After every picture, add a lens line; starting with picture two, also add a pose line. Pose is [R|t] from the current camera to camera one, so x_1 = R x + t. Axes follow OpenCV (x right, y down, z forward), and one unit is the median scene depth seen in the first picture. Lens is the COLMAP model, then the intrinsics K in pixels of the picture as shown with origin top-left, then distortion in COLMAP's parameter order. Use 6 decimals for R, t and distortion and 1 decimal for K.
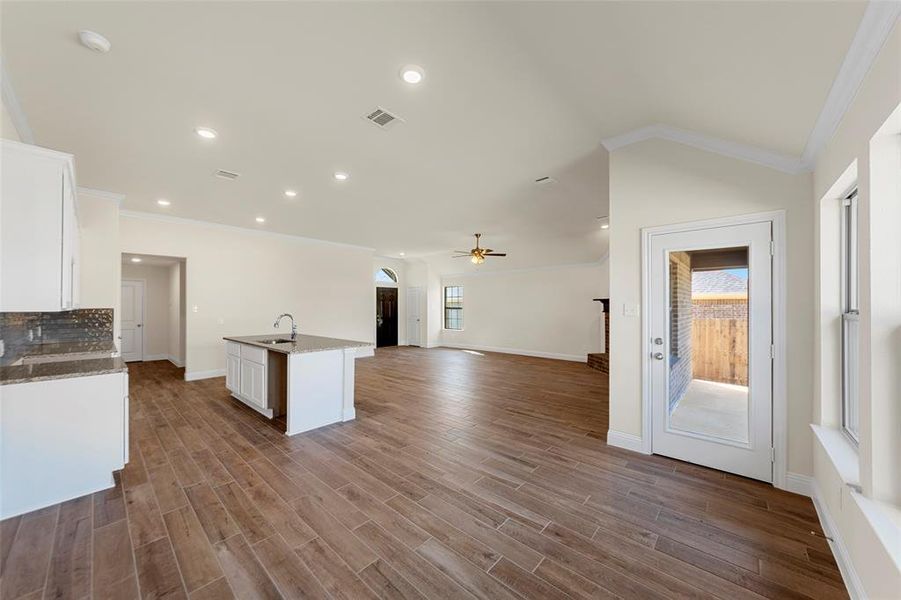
lens RADIAL K [[317.7, 0, 451.3], [0, 317.7, 303.5], [0, 0, 1]] dist [0.000543, 0.000354]
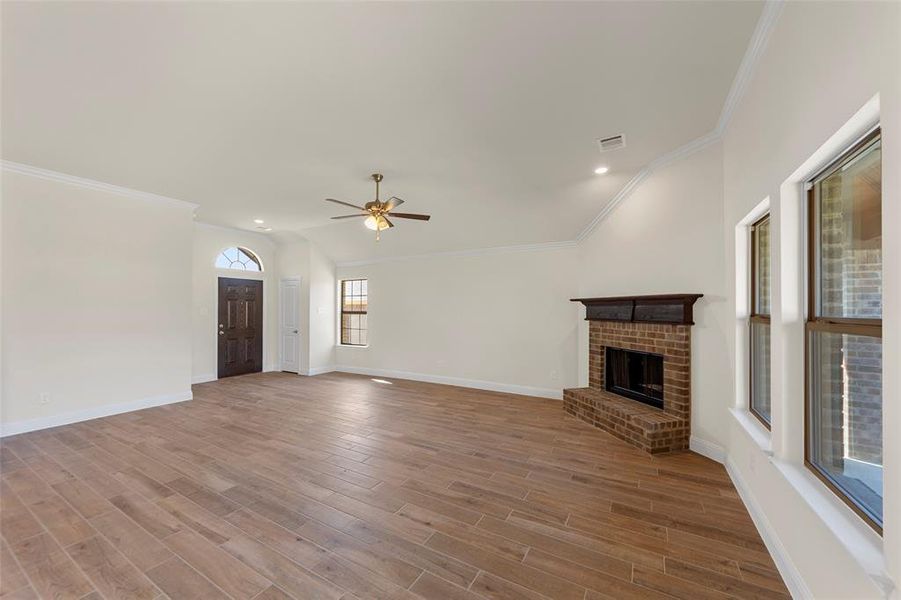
lens RADIAL K [[328.9, 0, 455.9], [0, 328.9, 305.7], [0, 0, 1]] dist [0.007255, -0.000278]
pose [[0.974875, 0.006223, 0.222667, 0.060786], [-0.005066, 0.999971, -0.005766, 0.002718], [-0.222696, 0.004493, 0.974878, 0.295185]]
